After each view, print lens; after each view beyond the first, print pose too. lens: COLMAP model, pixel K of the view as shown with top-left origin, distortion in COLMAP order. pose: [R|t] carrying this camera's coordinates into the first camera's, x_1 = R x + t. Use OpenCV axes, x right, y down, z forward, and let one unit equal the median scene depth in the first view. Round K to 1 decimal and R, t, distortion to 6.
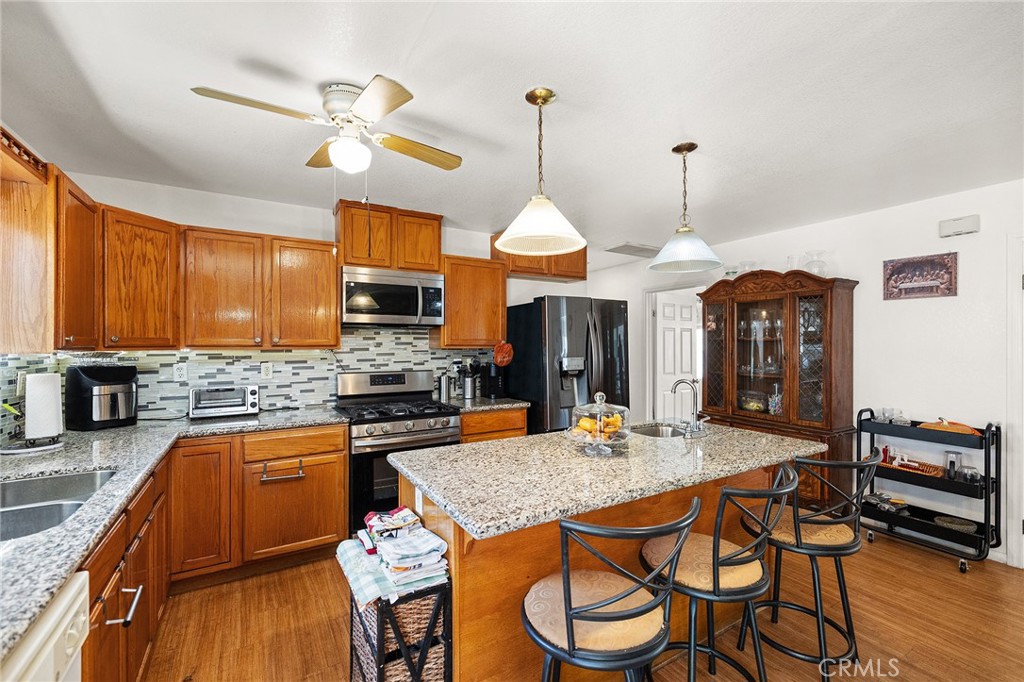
lens RADIAL K [[443.5, 0, 505.3], [0, 443.5, 345.3], [0, 0, 1]] dist [0.003900, -0.001537]
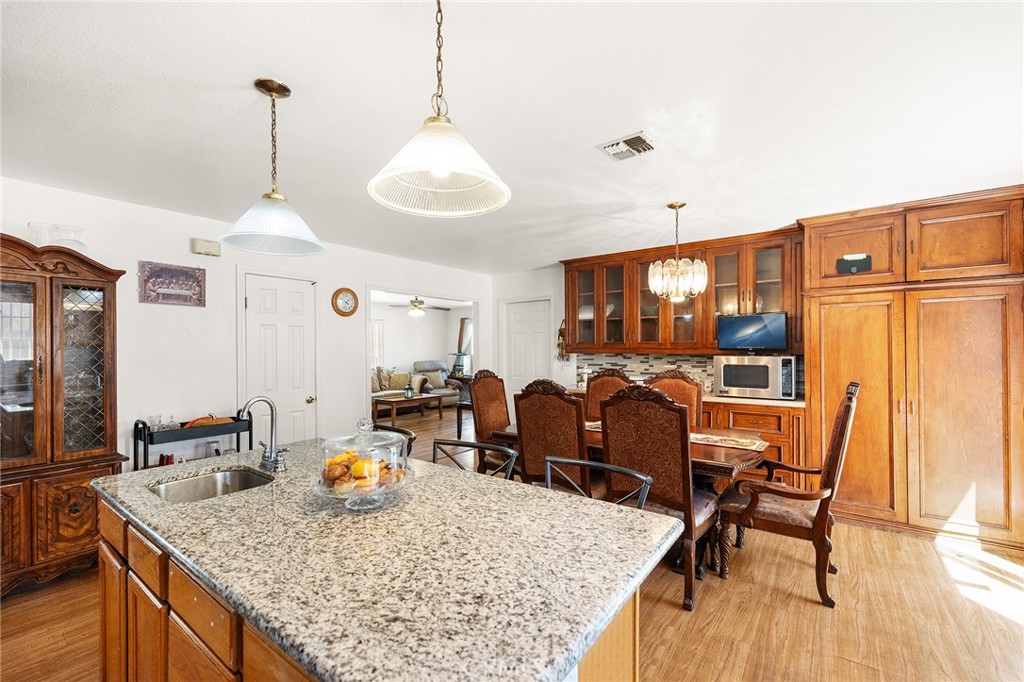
lens RADIAL K [[443.5, 0, 510.7], [0, 443.5, 341.9], [0, 0, 1]] dist [0.003900, -0.001537]
pose [[-0.412592, 0.012606, 0.910829, -0.346213], [0.008728, 0.999913, -0.009885, -0.002342], [-0.910874, 0.003871, -0.412666, 0.725048]]
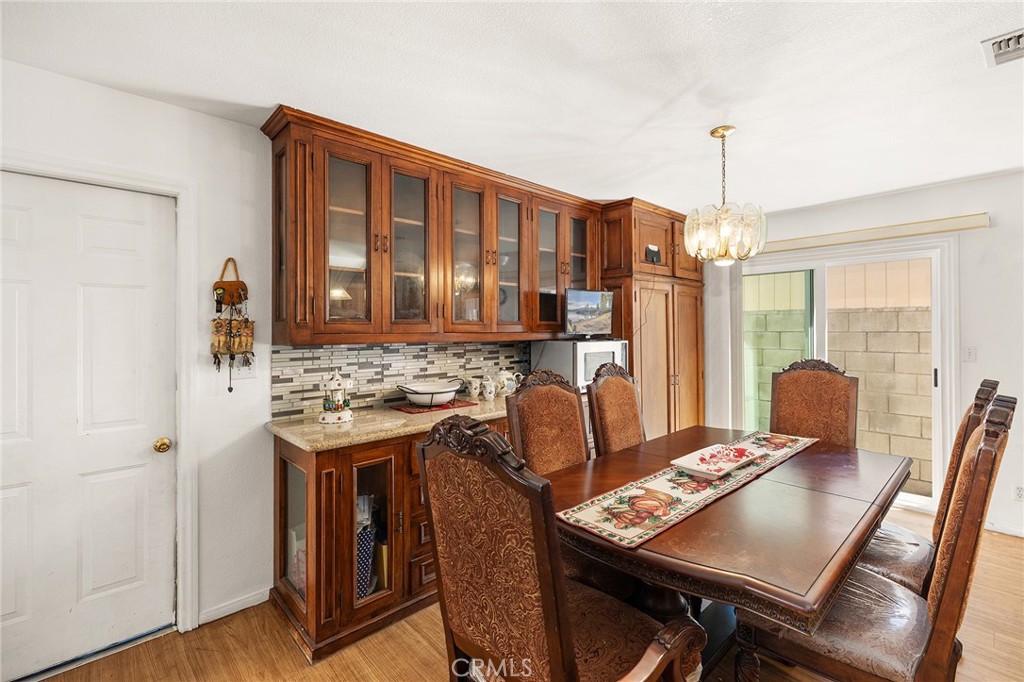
lens RADIAL K [[443.5, 0, 529.3], [0, 443.5, 322.5], [0, 0, 1]] dist [0.003900, -0.001537]
pose [[-0.971091, -0.000083, -0.238710, 0.934466], [0.003045, 0.999914, -0.012735, 0.000072], [0.238691, -0.013093, -0.971007, 0.565473]]
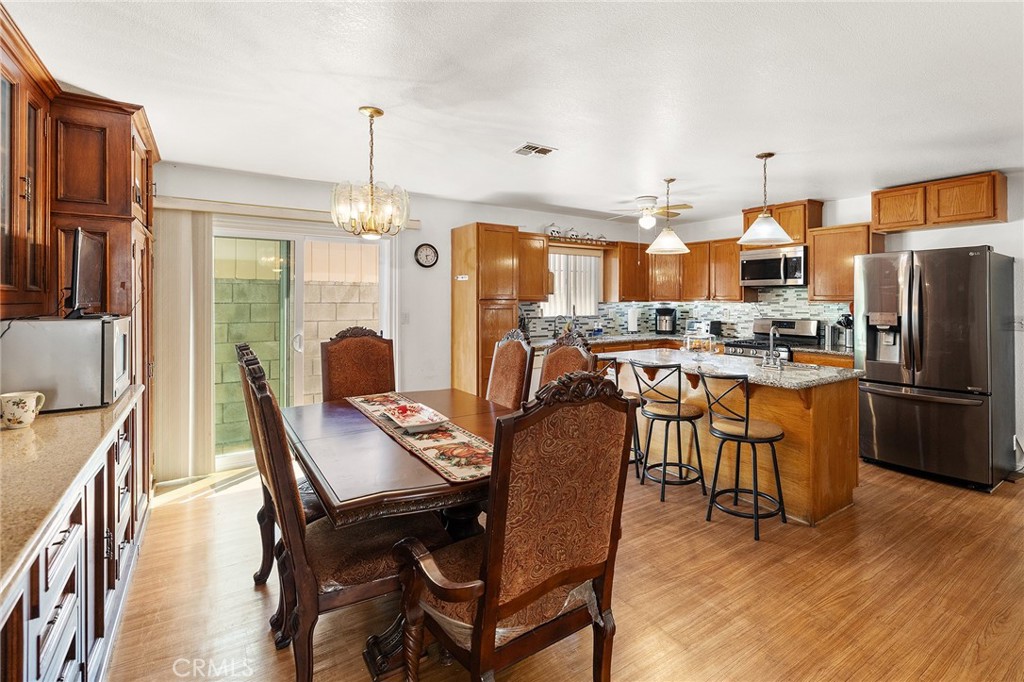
lens RADIAL K [[497.4, 0, 575.7], [0, 497.4, 298.3], [0, 0, 1]] dist [-0.000254, 0.000215]
pose [[0.115142, -0.001240, -0.993348, 1.348518], [-0.003142, 0.999994, -0.001613, -0.001196], [0.993344, 0.003307, 0.115137, 0.180110]]
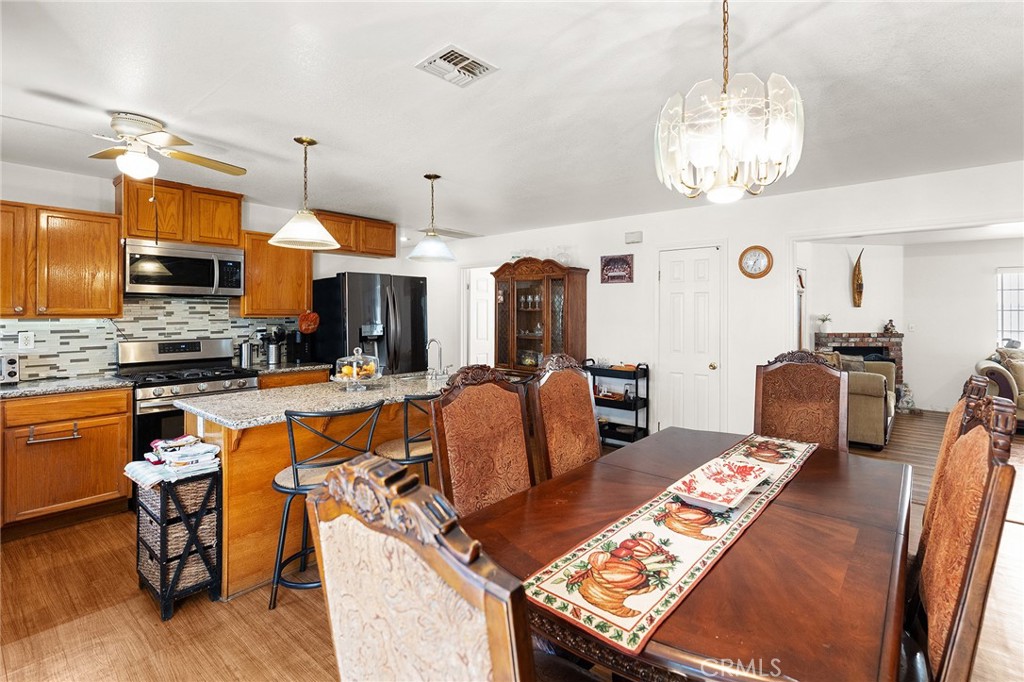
lens RADIAL K [[481.3, 0, 557.8], [0, 481.3, 311.6], [0, 0, 1]] dist [0.003493, -0.000089]
pose [[0.924380, 0.003006, 0.381461, 0.134772], [-0.000936, 0.999984, -0.005613, -0.001098], [-0.381472, 0.004832, 0.924368, -0.420879]]
